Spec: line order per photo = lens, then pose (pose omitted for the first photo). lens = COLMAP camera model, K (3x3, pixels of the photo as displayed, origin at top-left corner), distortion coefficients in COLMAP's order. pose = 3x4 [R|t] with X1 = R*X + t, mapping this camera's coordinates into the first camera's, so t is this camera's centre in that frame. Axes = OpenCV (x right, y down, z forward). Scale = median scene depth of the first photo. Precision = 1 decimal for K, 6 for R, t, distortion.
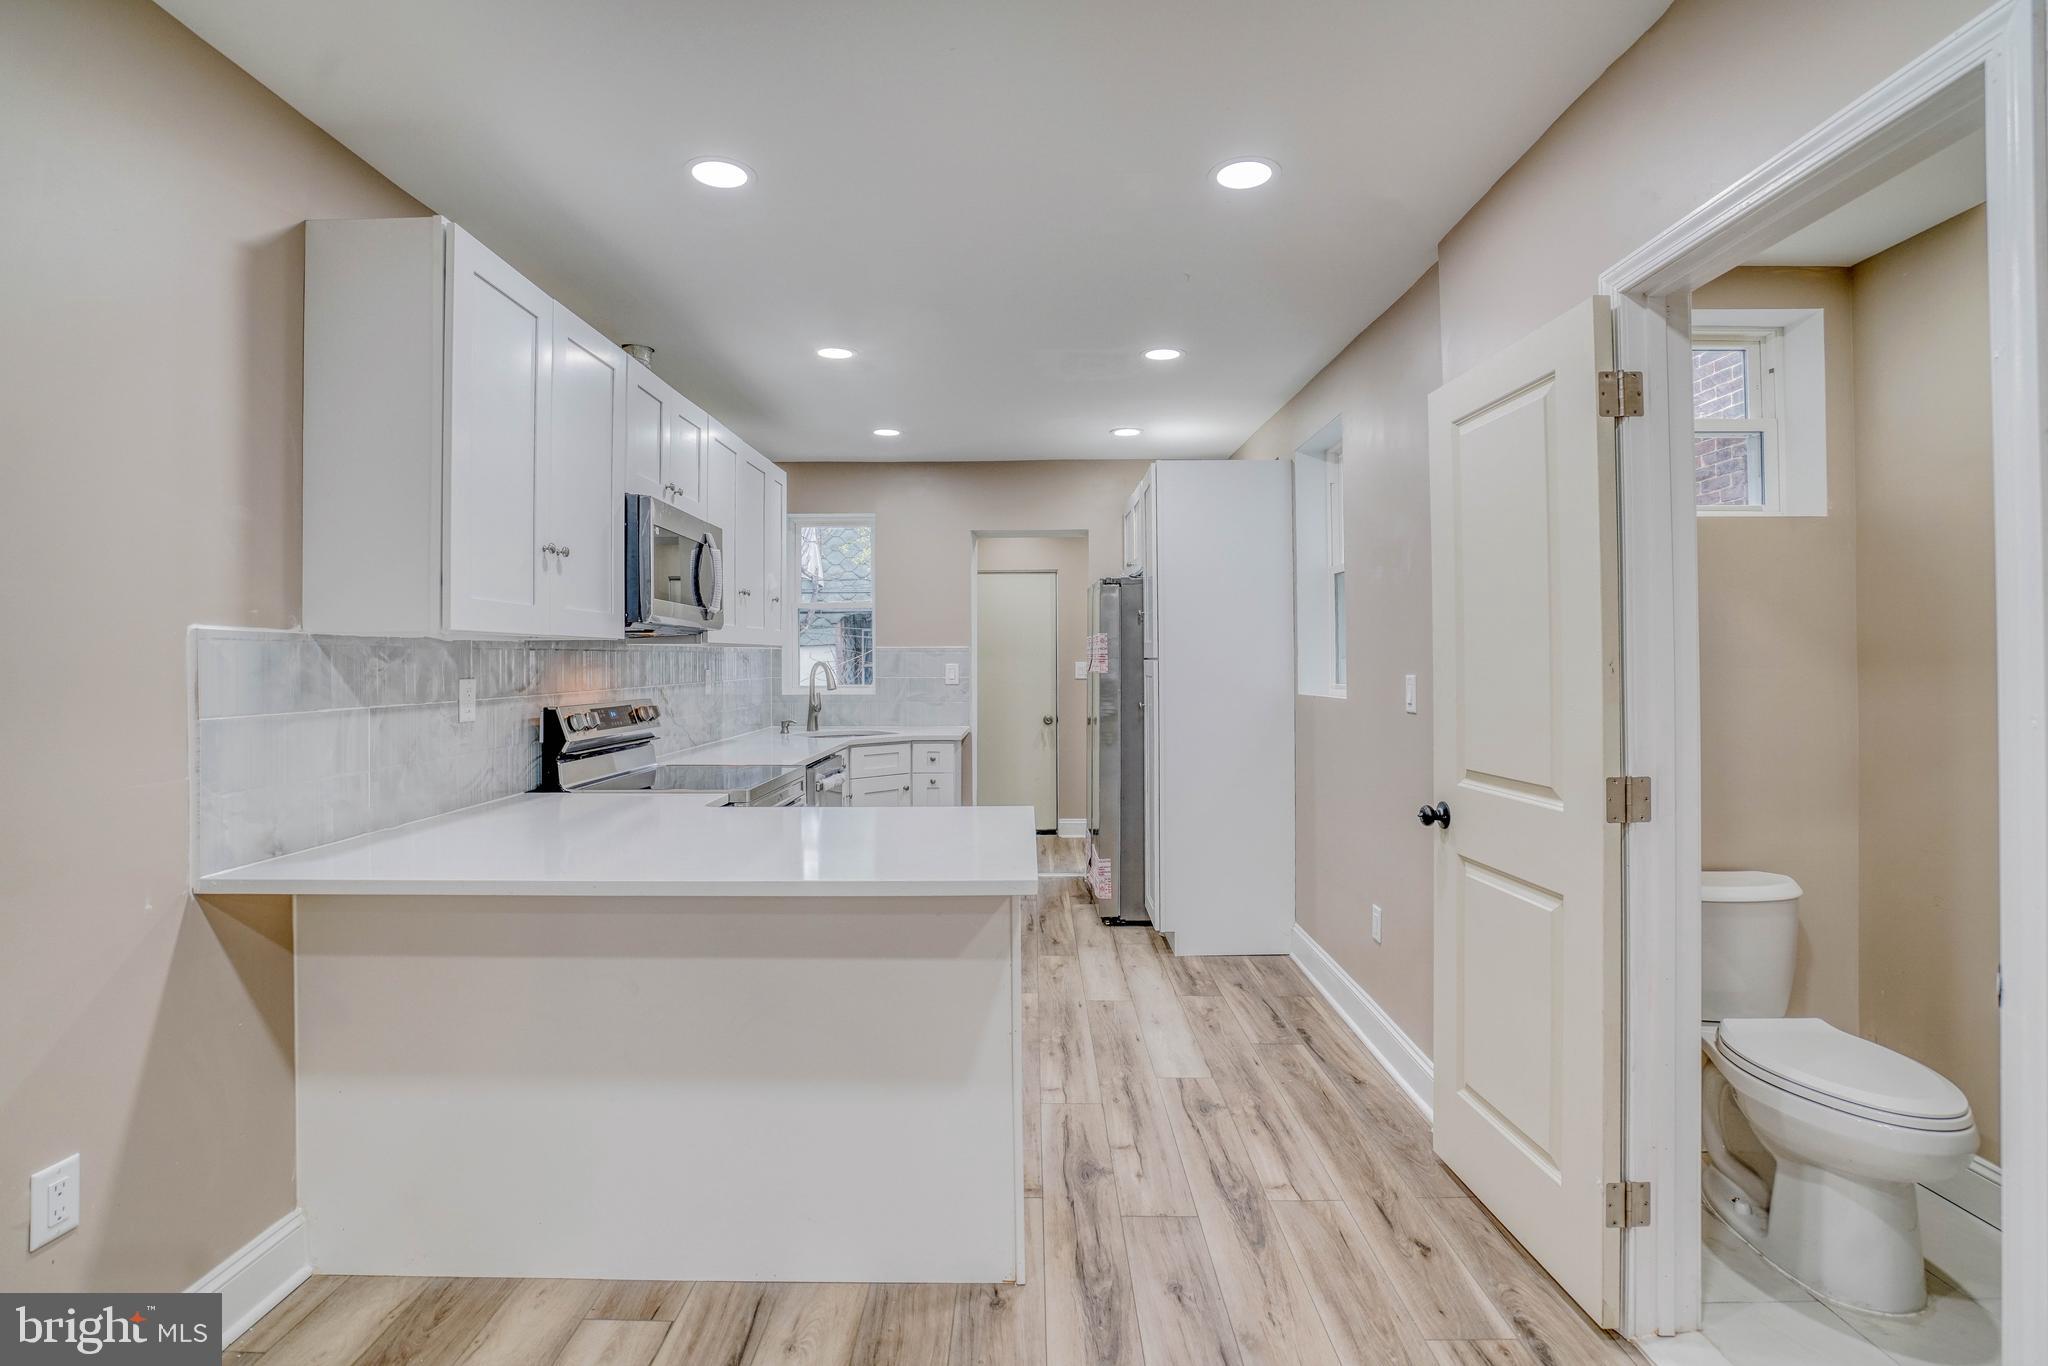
lens RADIAL K [[981.6, 0, 1025.4], [0, 981.6, 653.8], [0, 0, 1]] dist [-0.064864, 0.026651]
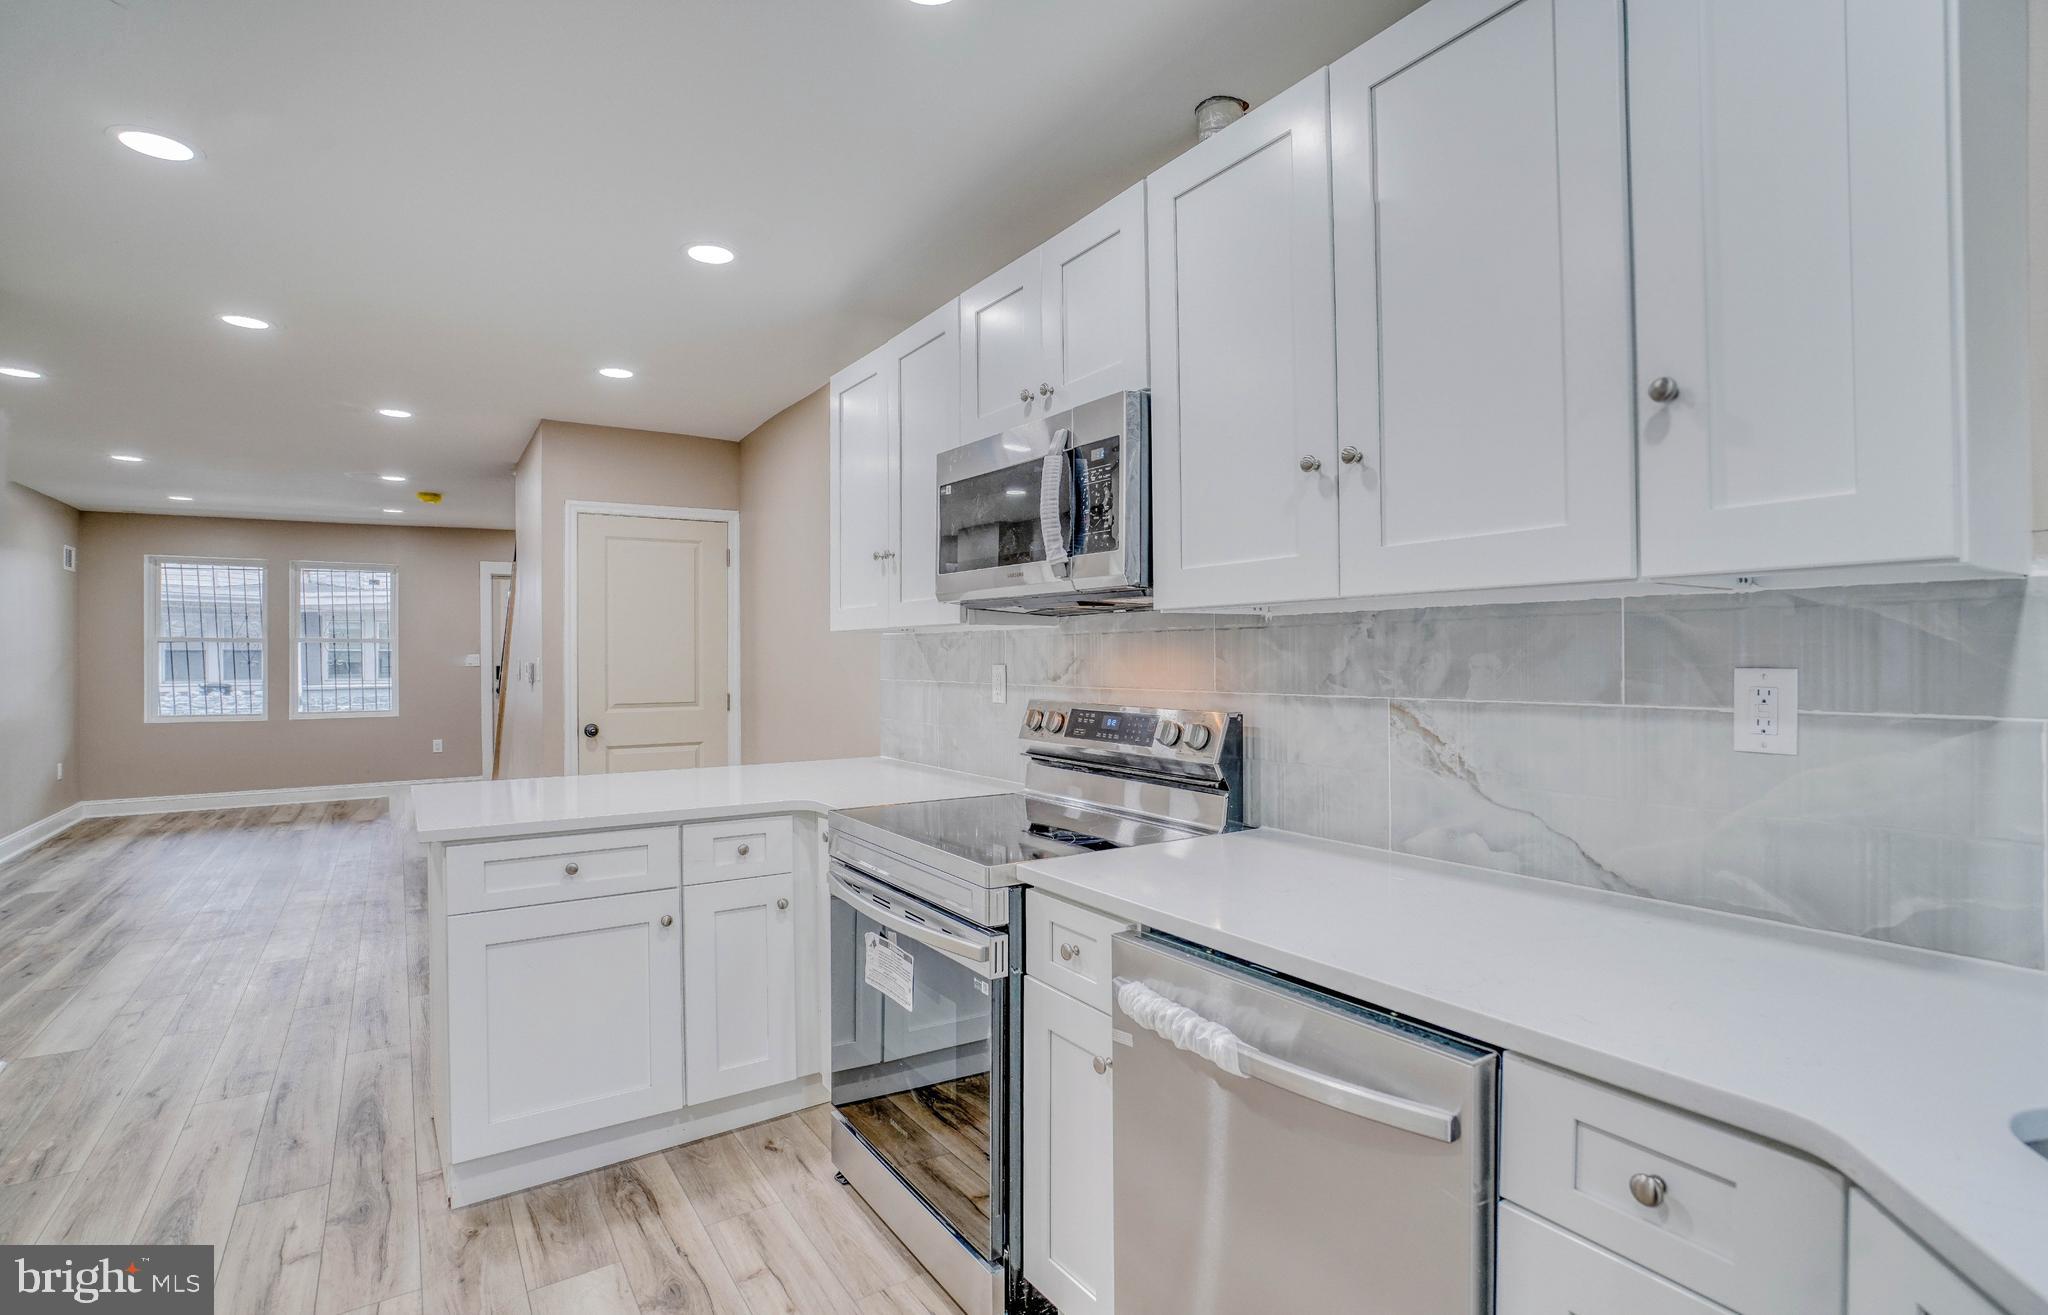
lens RADIAL K [[978.1, 0, 1026.3], [0, 978.1, 657.4], [0, 0, 1]] dist [-0.061218, 0.023927]
pose [[-0.832752, 0.010711, -0.553543, 0.026071], [0.013297, 0.999911, -0.000655, 0.017836], [0.553487, -0.007906, -0.832820, 1.912923]]
